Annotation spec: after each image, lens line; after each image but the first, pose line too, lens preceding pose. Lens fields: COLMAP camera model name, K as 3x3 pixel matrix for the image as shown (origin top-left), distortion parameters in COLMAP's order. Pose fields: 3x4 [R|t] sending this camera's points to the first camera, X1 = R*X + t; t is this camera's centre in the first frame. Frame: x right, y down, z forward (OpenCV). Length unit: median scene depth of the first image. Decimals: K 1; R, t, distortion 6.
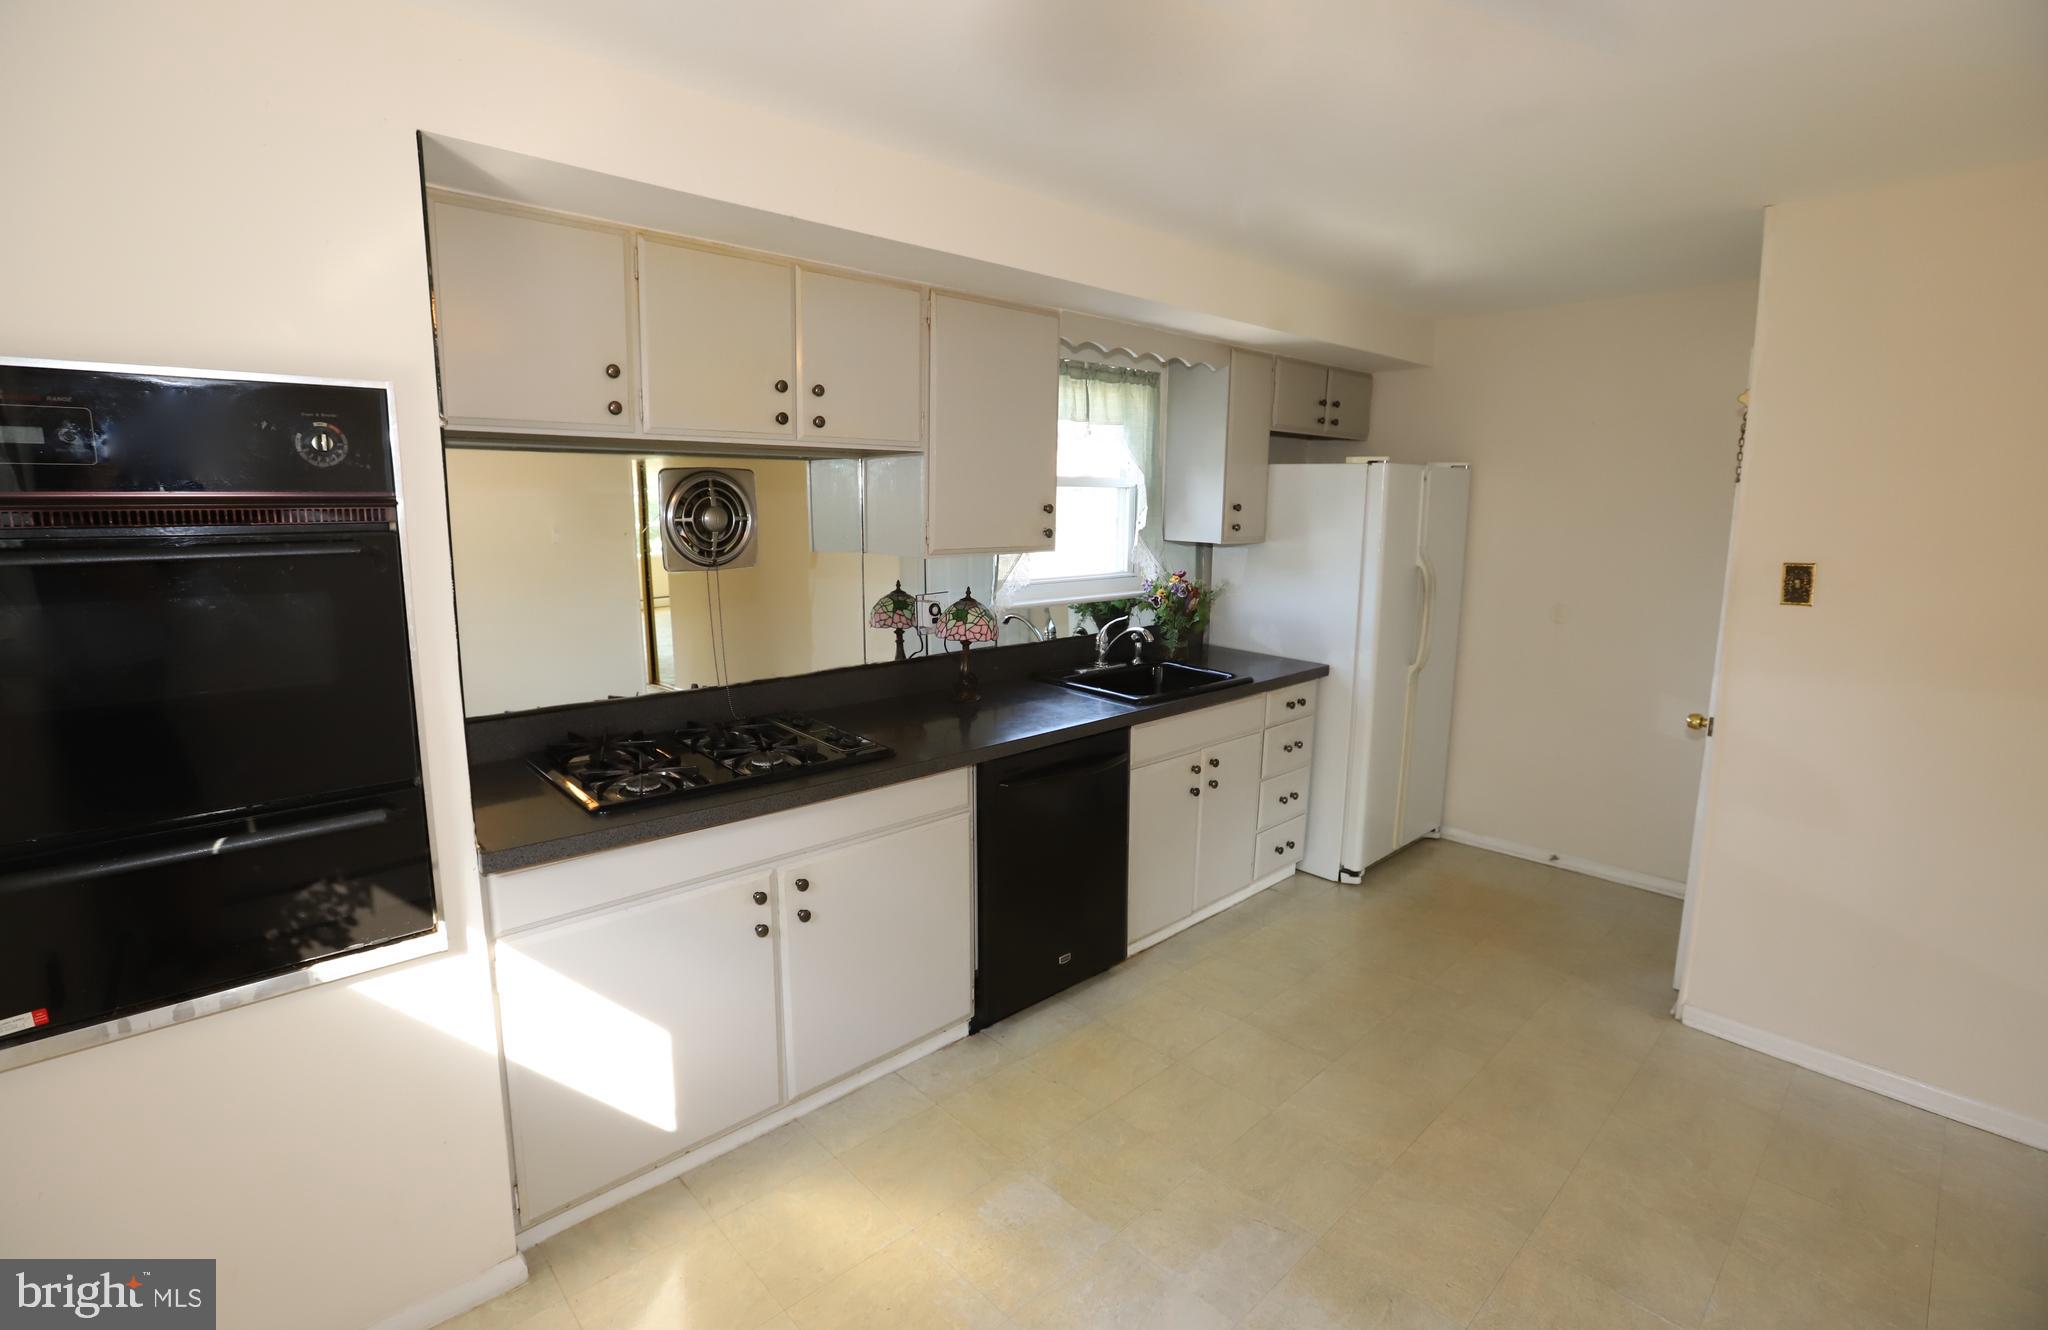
lens RADIAL K [[929.8, 0, 1027.6], [0, 929.8, 636.7], [0, 0, 1]] dist [-0.040175, 0.000187]
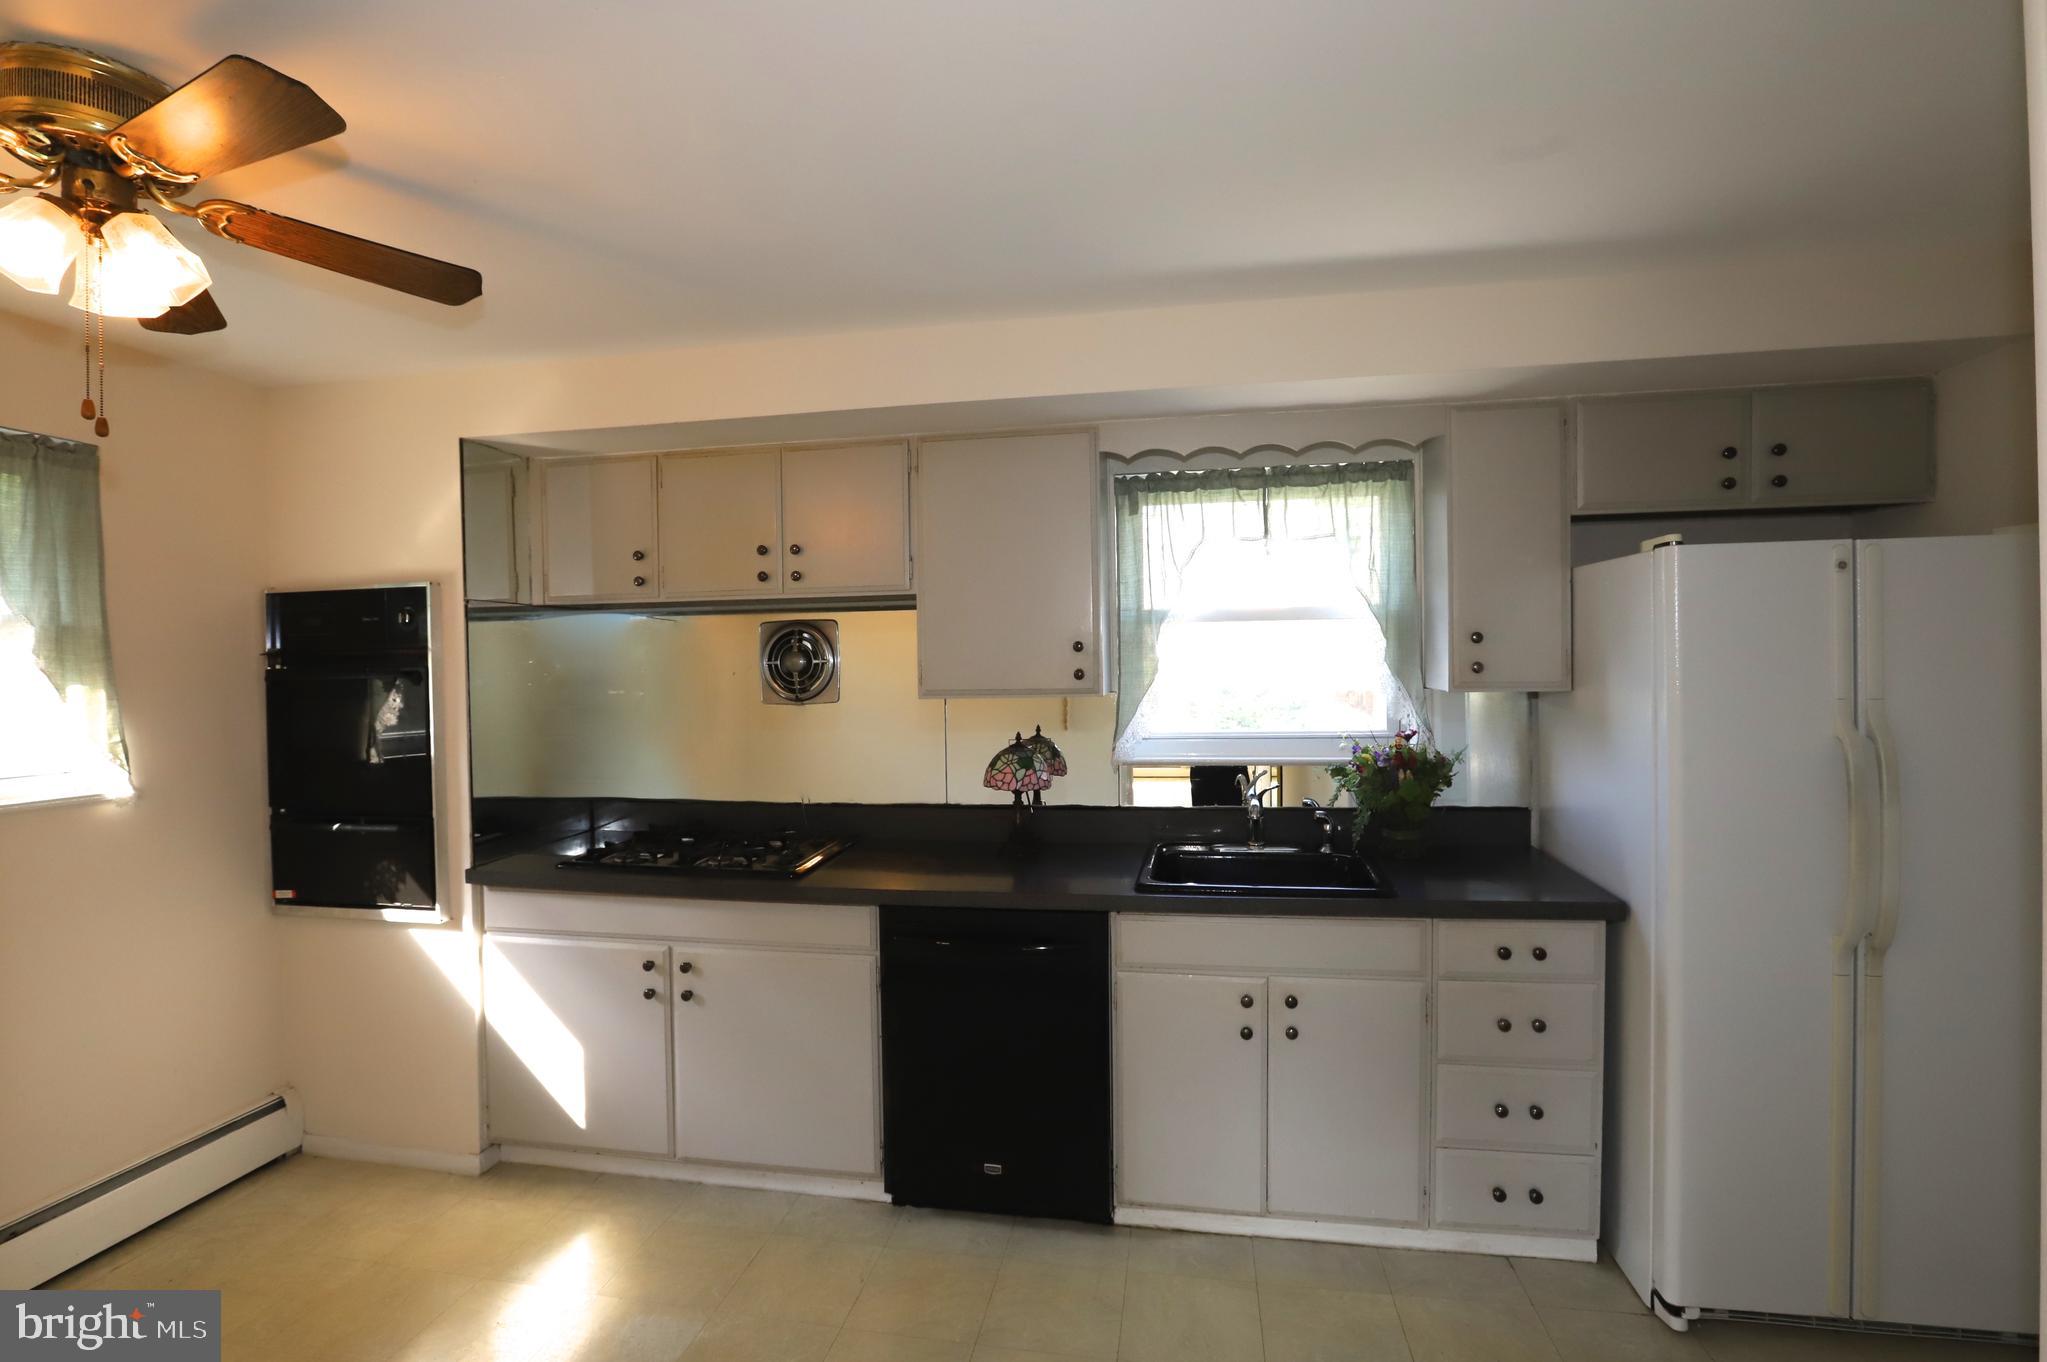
lens RADIAL K [[954.7, 0, 1023.5], [0, 954.7, 681.0], [0, 0, 1]] dist [-0.047290, 0.018639]
pose [[0.595467, -0.005870, -0.803358, 0.828386], [-0.098932, 0.991826, -0.080578, -0.031682], [0.797265, 0.127459, 0.590019, 0.499781]]
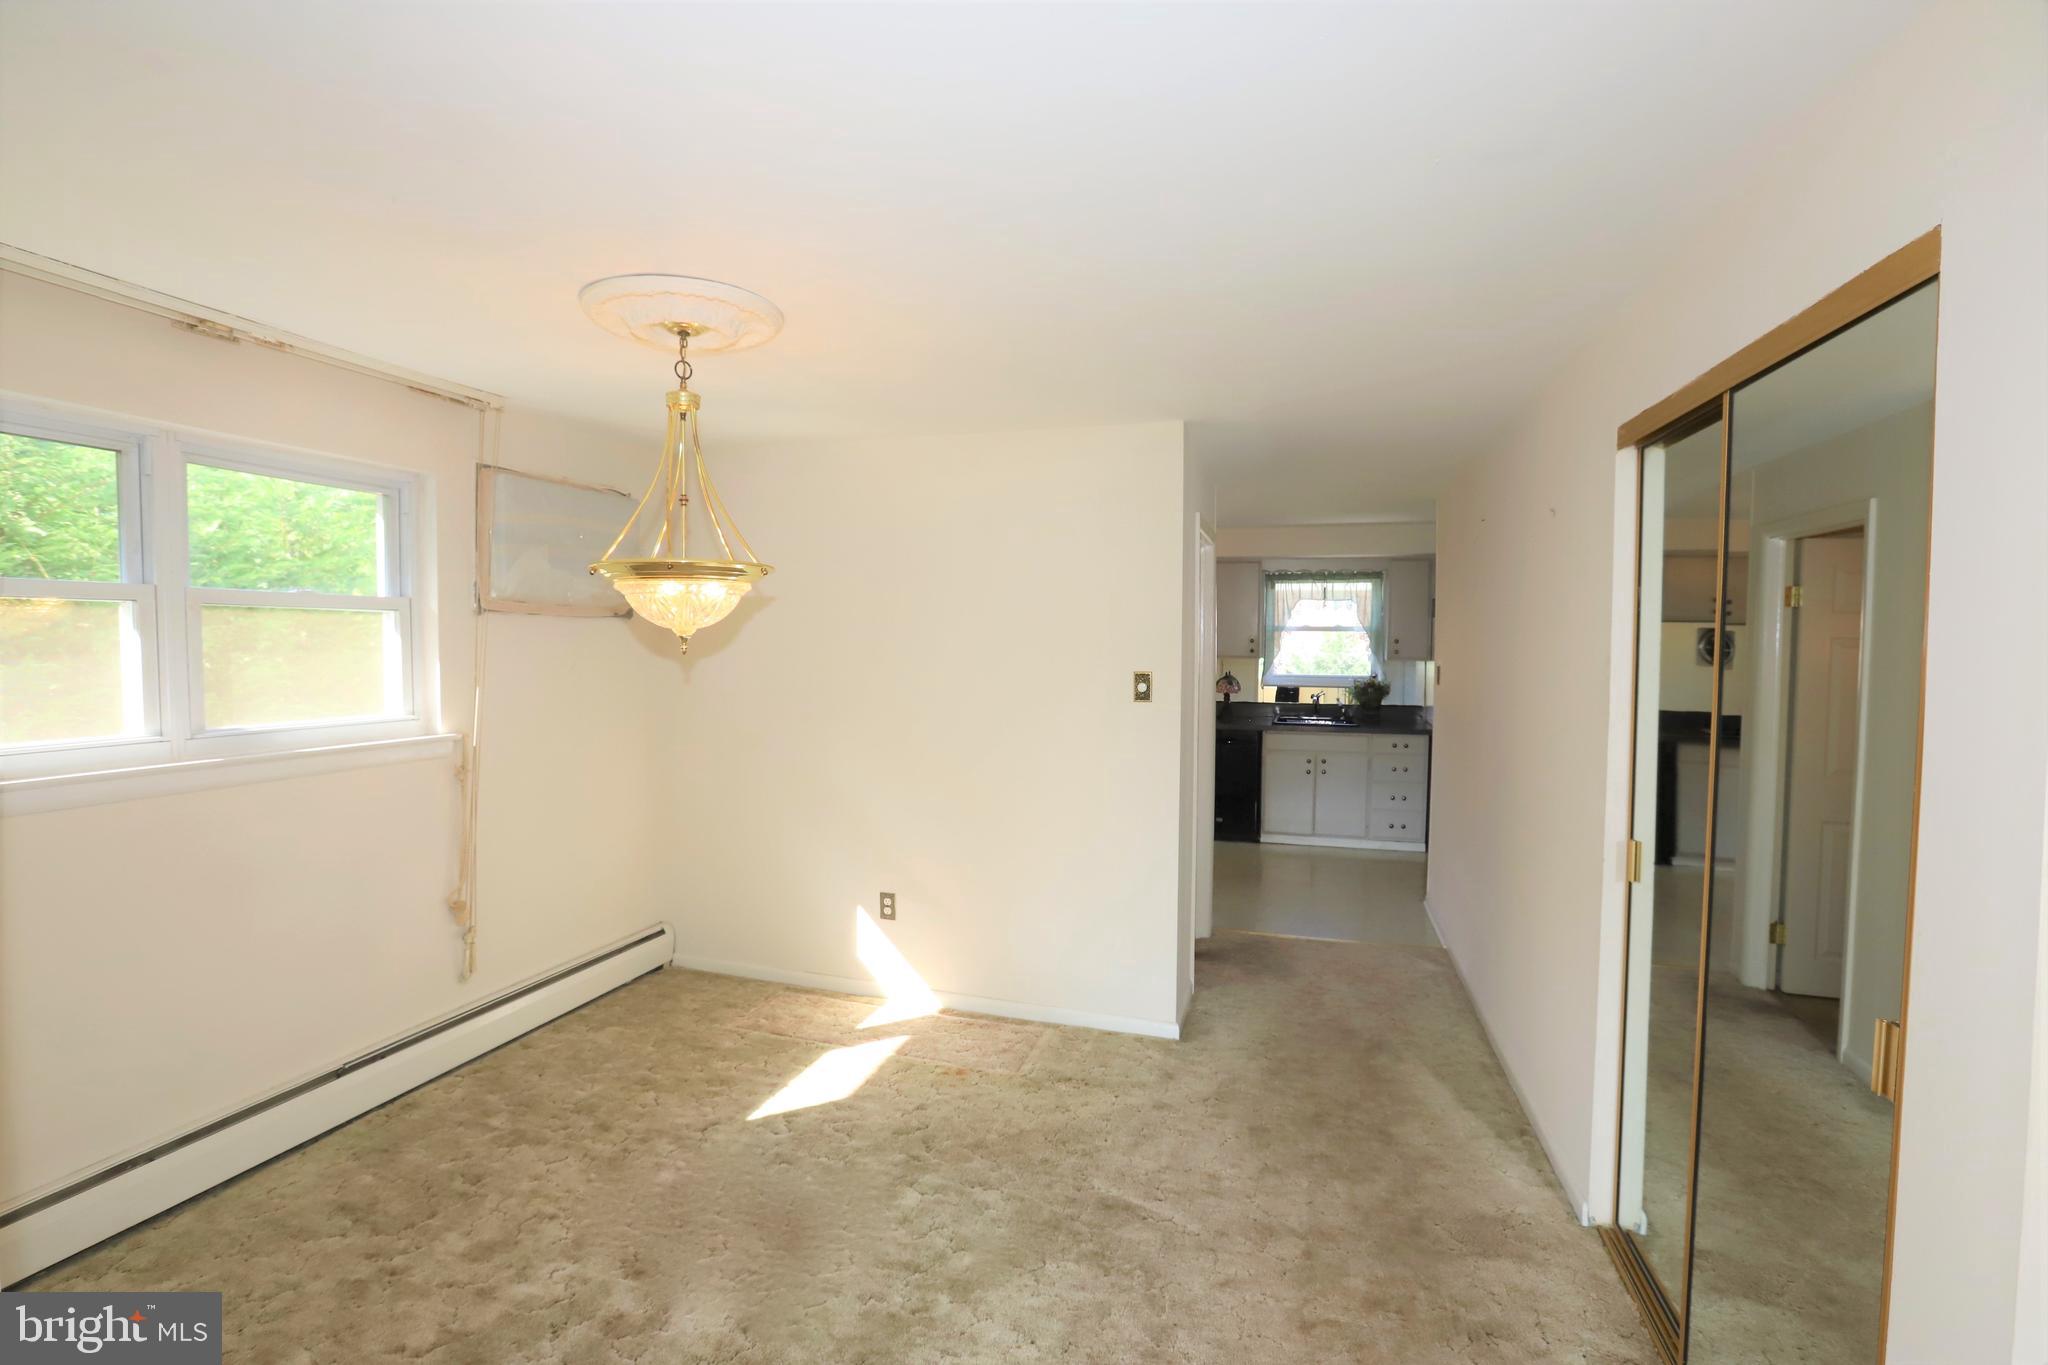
lens RADIAL K [[955.1, 0, 1024.0], [0, 955.1, 682.5], [0, 0, 1]] dist [-0.047290, 0.018639]
pose [[0.518693, 0.037353, -0.854144, 2.124386], [-0.130495, 0.990798, -0.035916, 0.158323], [0.844943, 0.130091, 0.518794, -0.892652]]
